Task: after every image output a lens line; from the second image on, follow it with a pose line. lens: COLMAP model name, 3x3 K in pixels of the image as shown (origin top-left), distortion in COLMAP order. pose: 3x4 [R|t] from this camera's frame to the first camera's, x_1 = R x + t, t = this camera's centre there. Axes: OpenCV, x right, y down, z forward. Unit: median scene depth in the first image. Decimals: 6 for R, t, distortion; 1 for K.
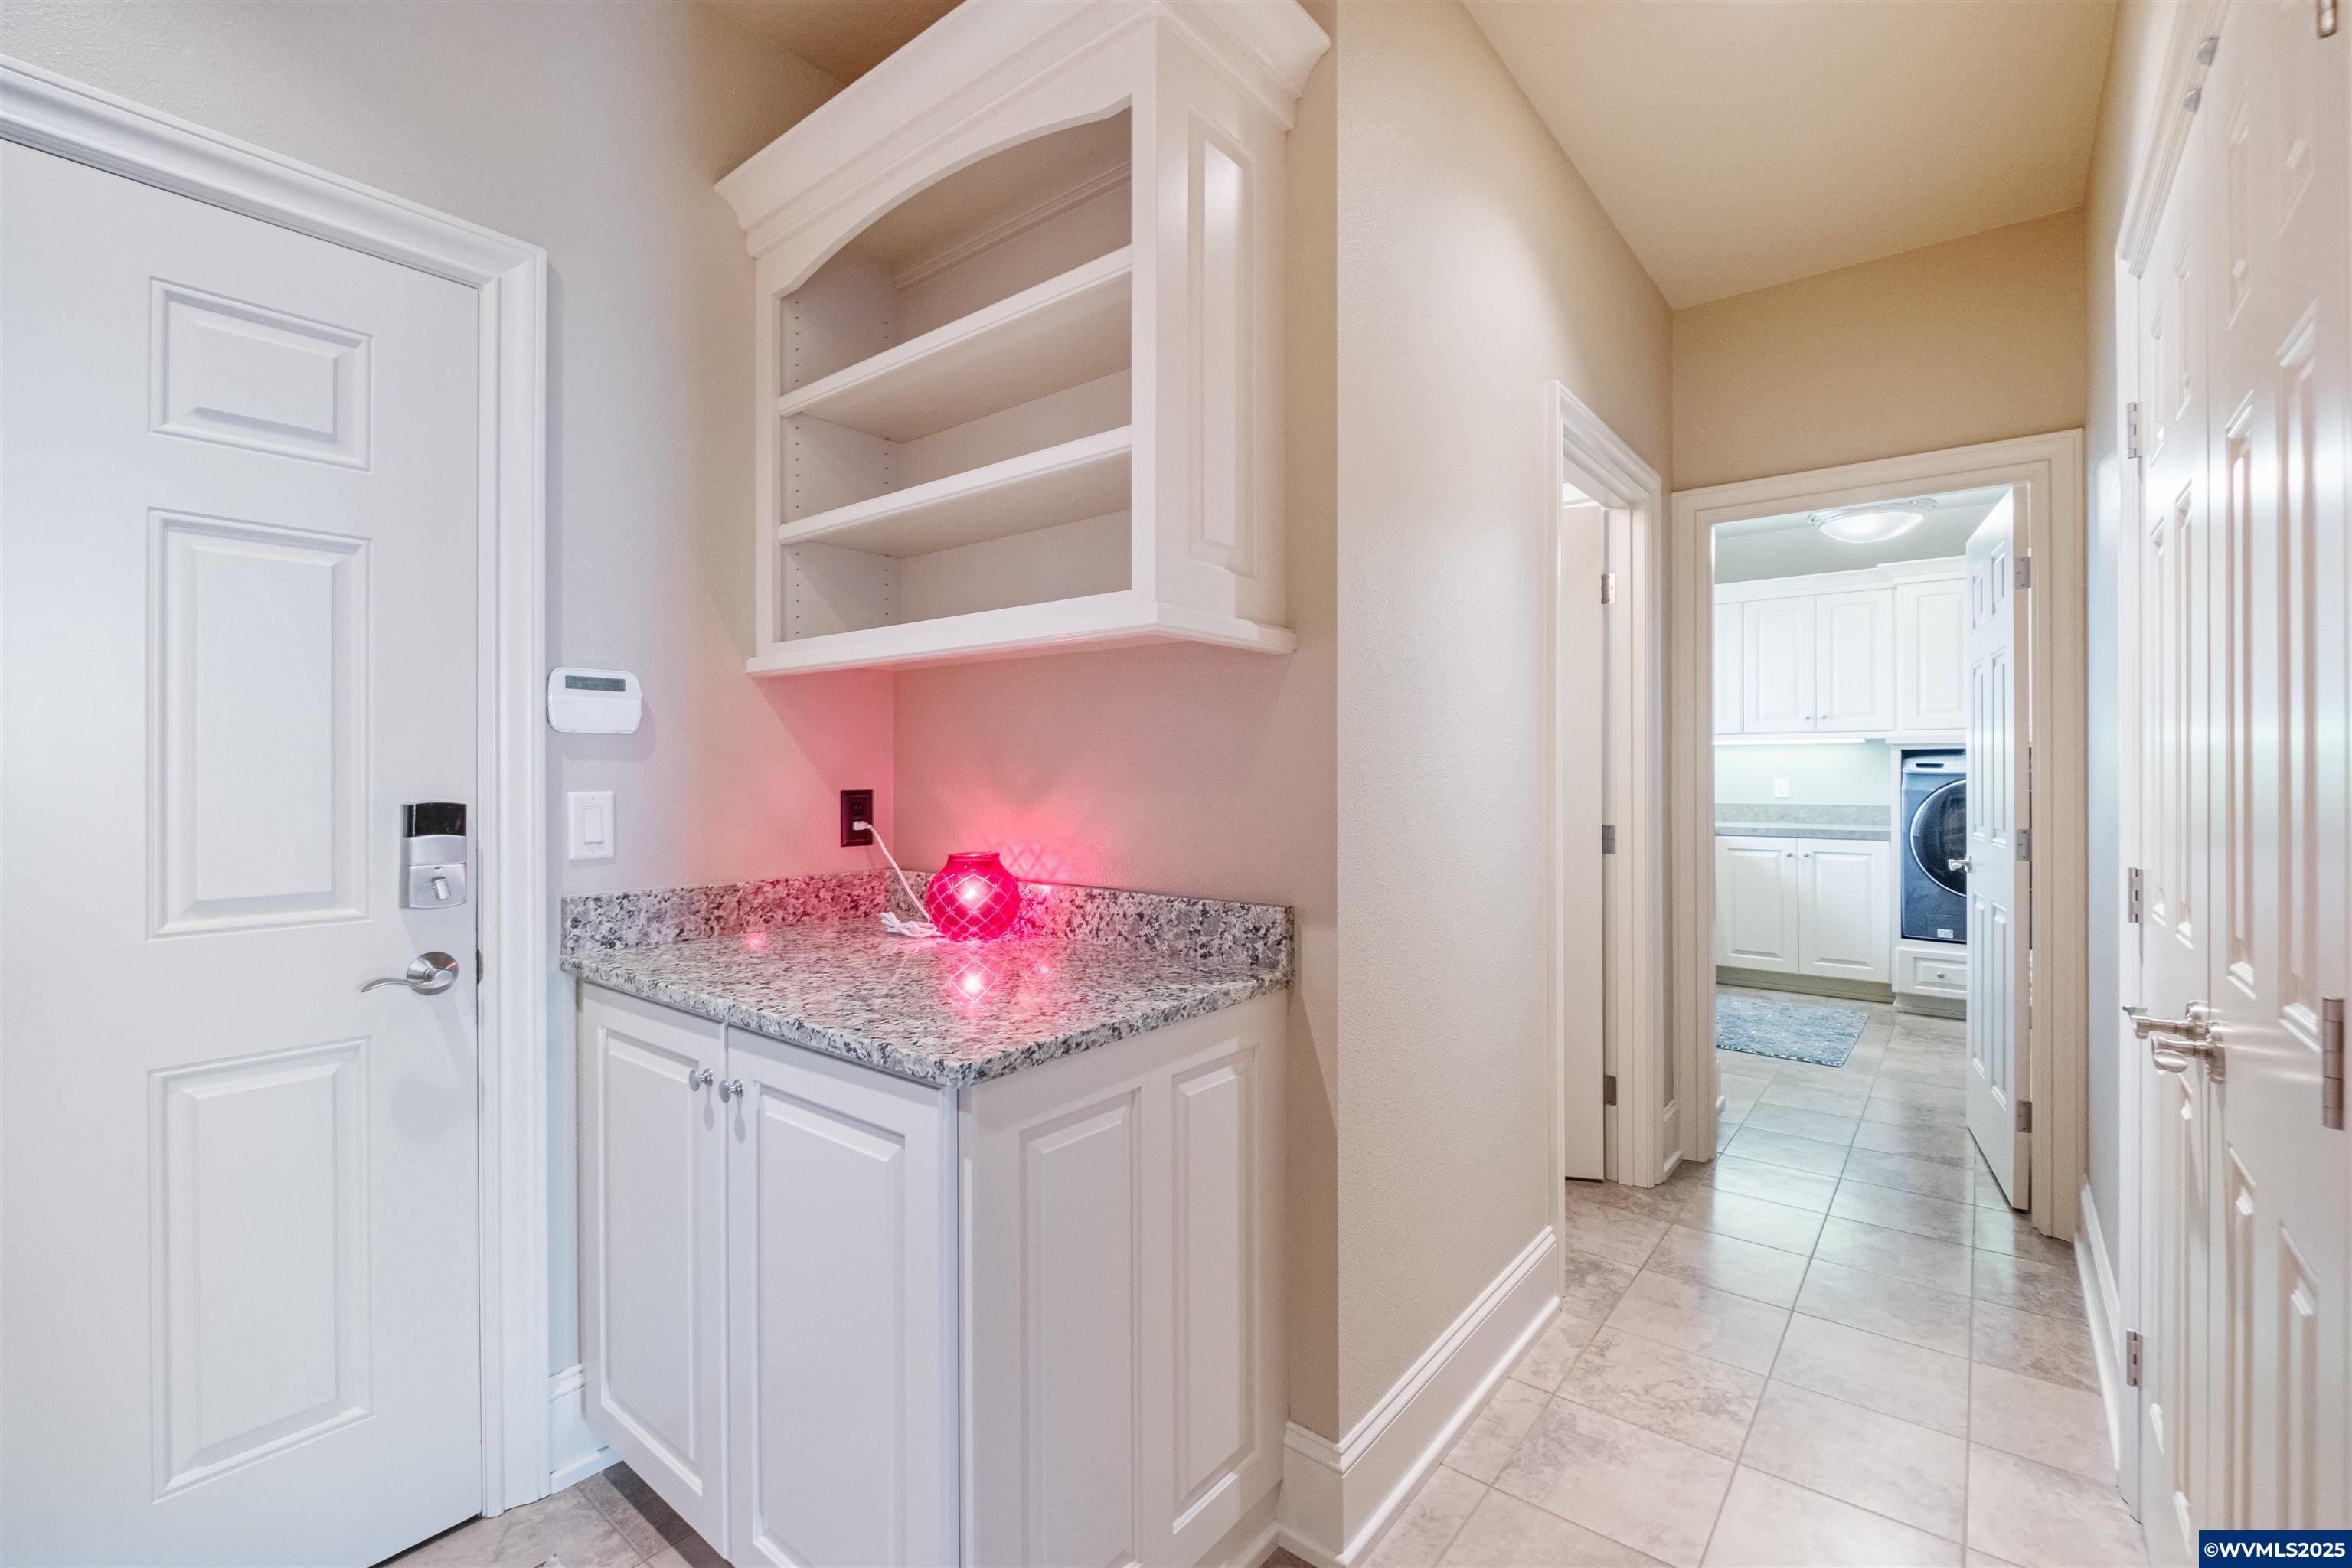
lens RADIAL K [[1013.7, 0, 1182.2], [0, 1013.7, 772.7], [0, 0, 1]] dist [-0.001538, -0.000033]
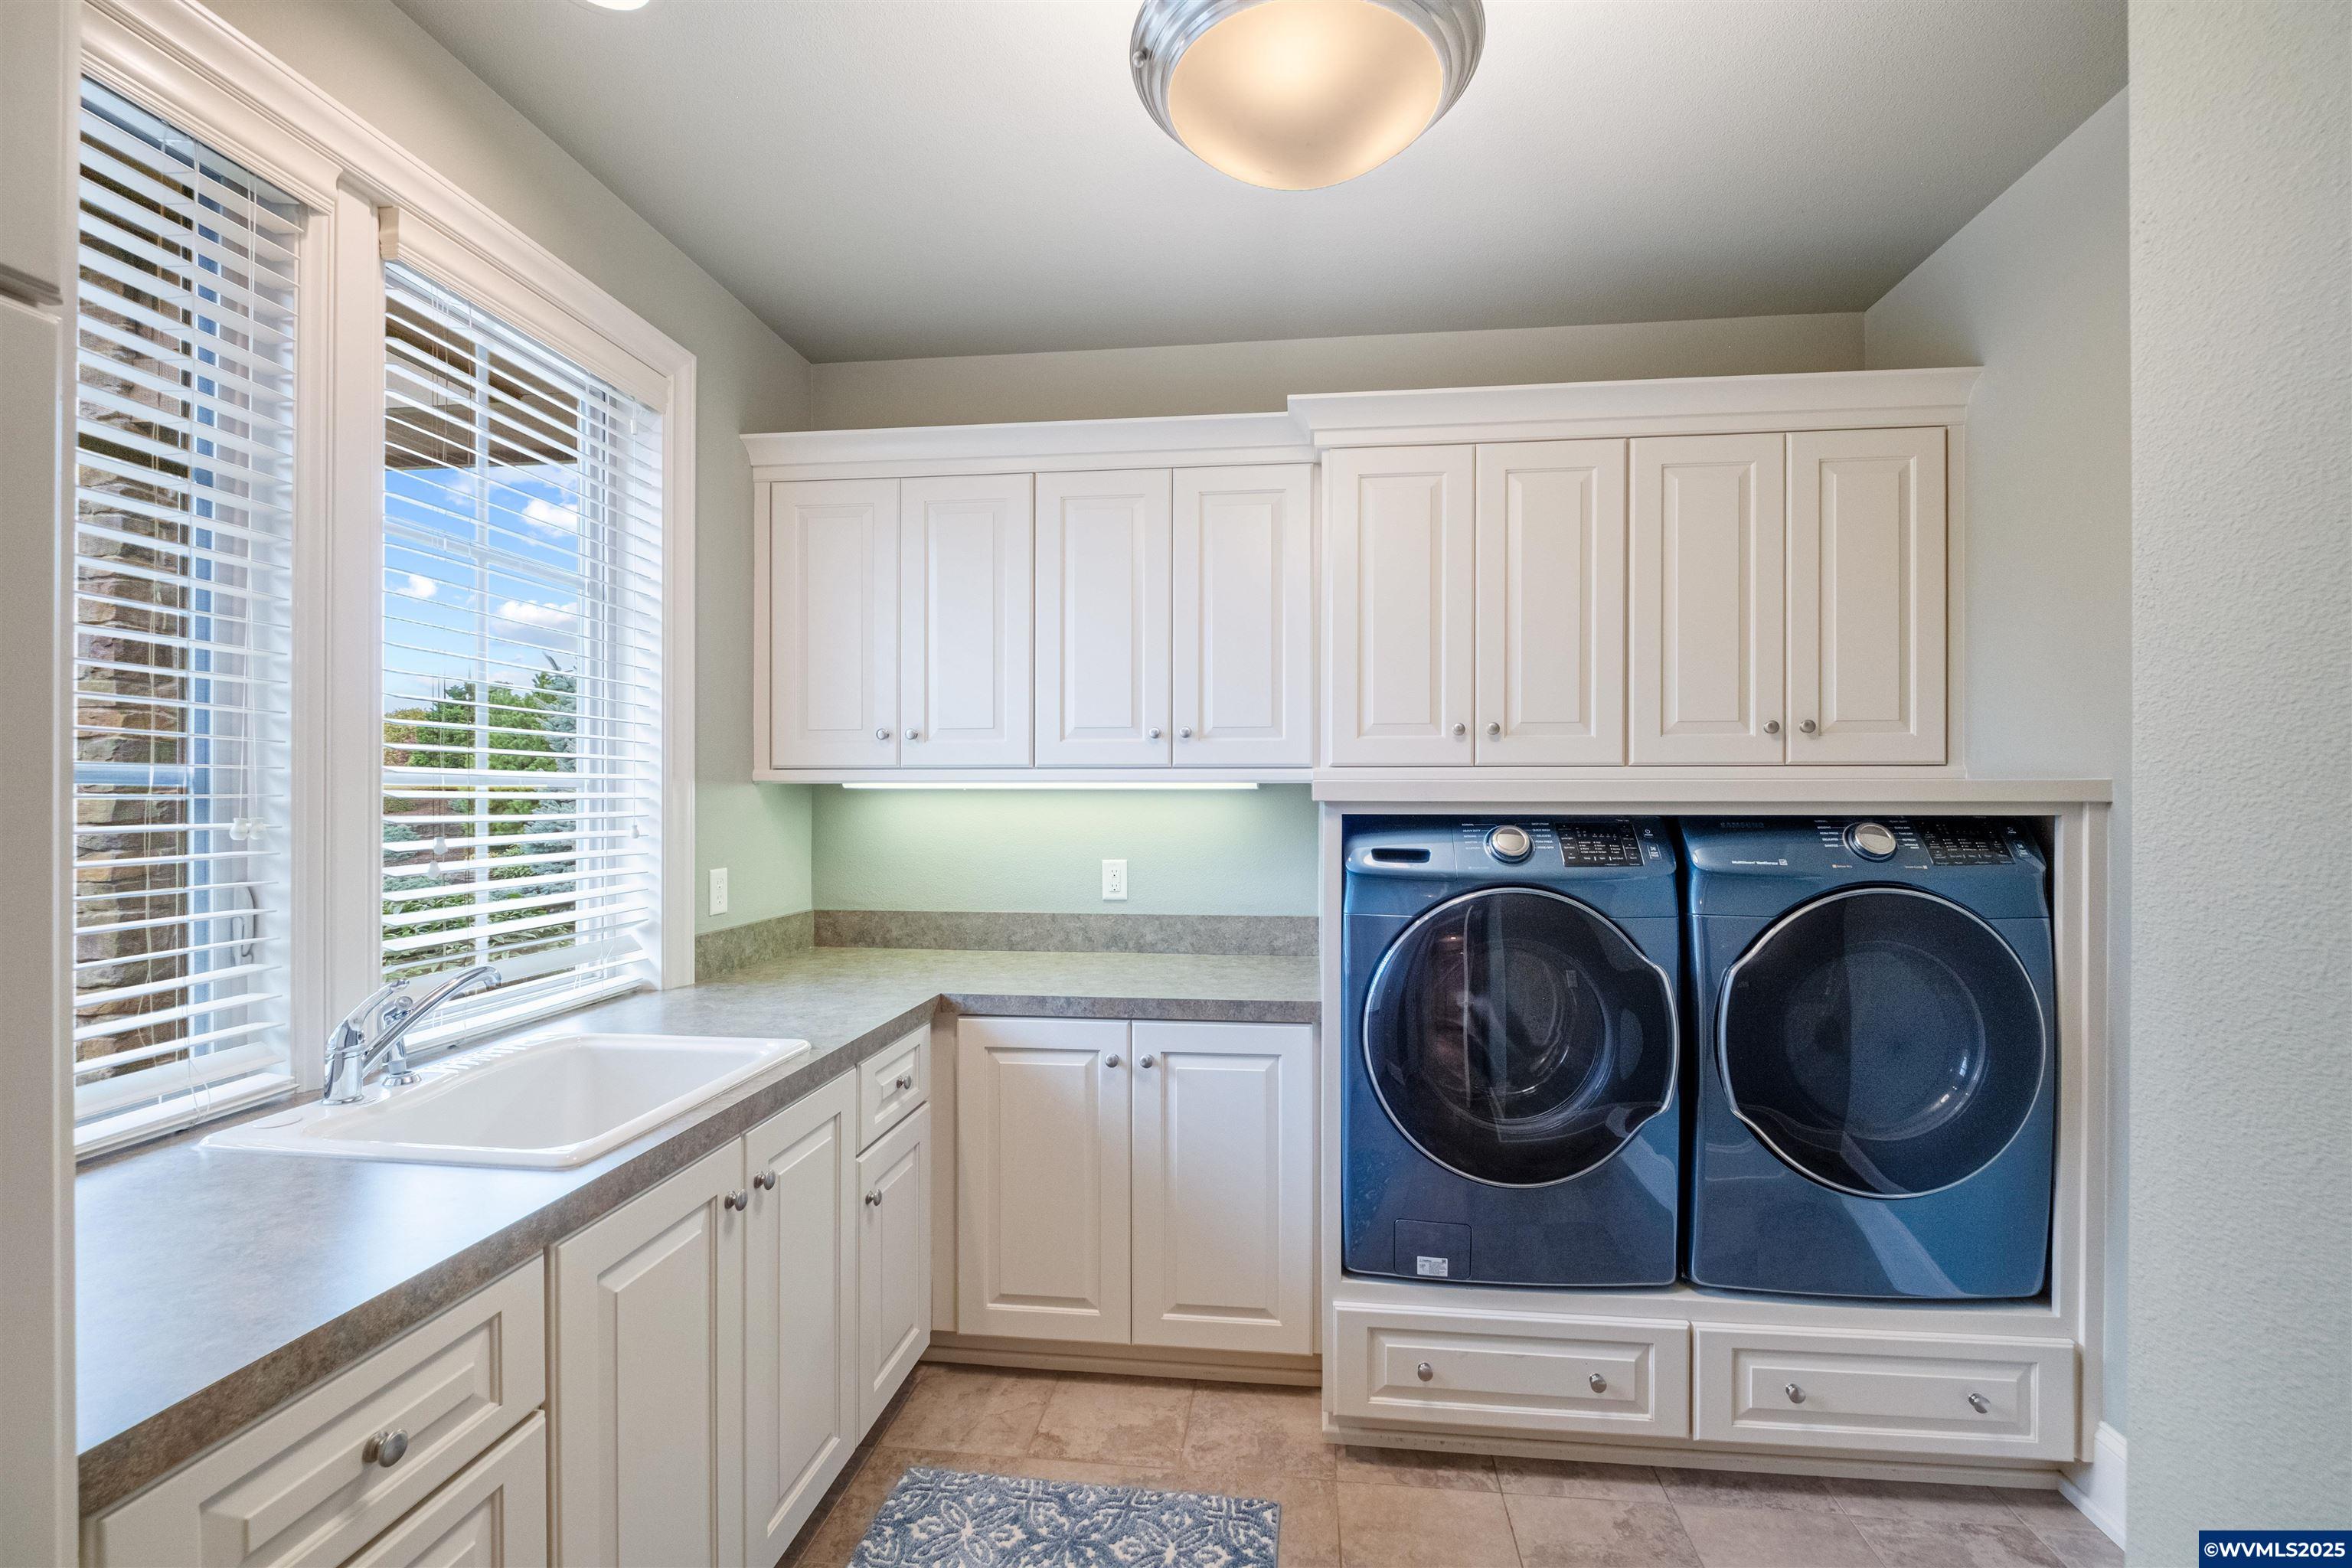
lens RADIAL K [[1013.7, 0, 1182.1], [0, 1013.7, 794.1], [0, 0, 1]] dist [-0.001538, -0.000033]
pose [[0.852368, 0.005548, 0.522913, 0.421867], [-0.003228, 0.999980, -0.005348, -0.027438], [-0.522933, 0.002871, 0.852369, 0.656516]]
